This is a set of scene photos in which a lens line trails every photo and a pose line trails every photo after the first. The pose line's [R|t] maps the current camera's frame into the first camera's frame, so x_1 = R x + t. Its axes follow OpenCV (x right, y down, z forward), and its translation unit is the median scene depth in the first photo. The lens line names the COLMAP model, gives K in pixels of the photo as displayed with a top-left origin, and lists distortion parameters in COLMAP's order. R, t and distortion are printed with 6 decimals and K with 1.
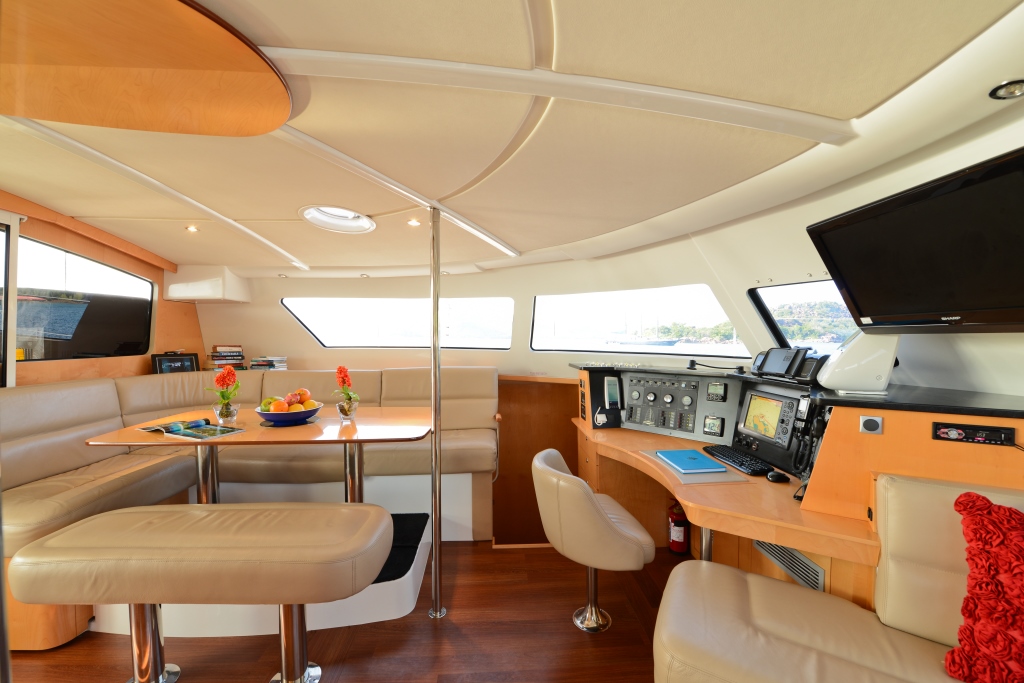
lens RADIAL K [[411.8, 0, 512.0], [0, 411.8, 341.5], [0, 0, 1]] dist [-0.013413, -0.002695]
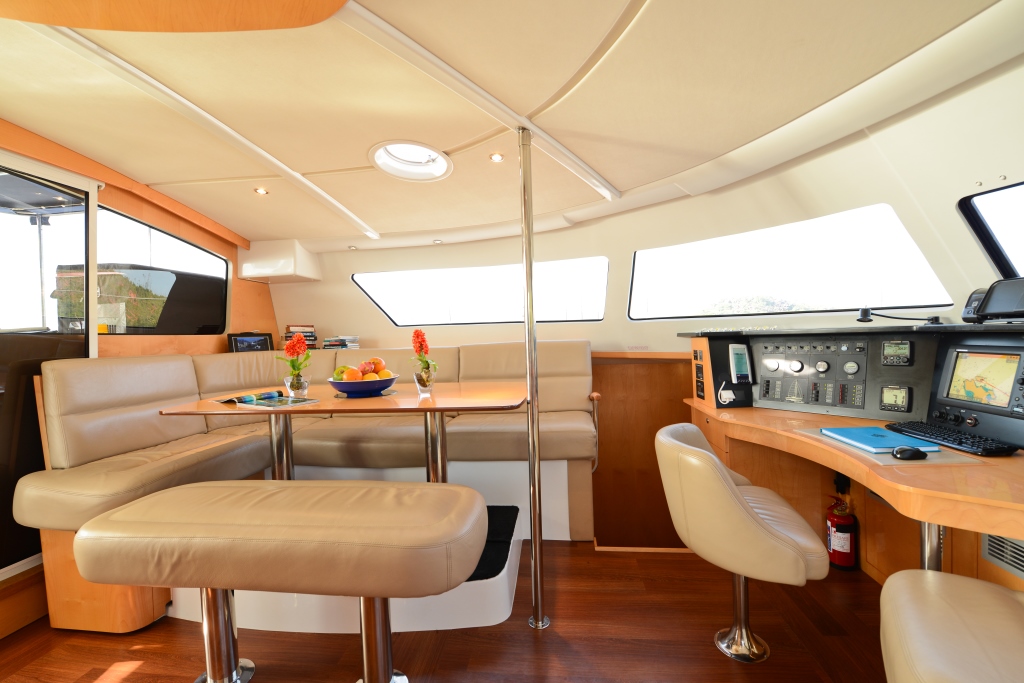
lens RADIAL K [[435.3, 0, 512.0], [0, 435.3, 341.5], [0, 0, 1]] dist [-0.017322, -0.000352]
pose [[0.986920, -0.025814, -0.159132, -0.074069], [0.025965, 0.999662, -0.001127, 0.088868], [0.159107, -0.003019, 0.987257, 0.122497]]
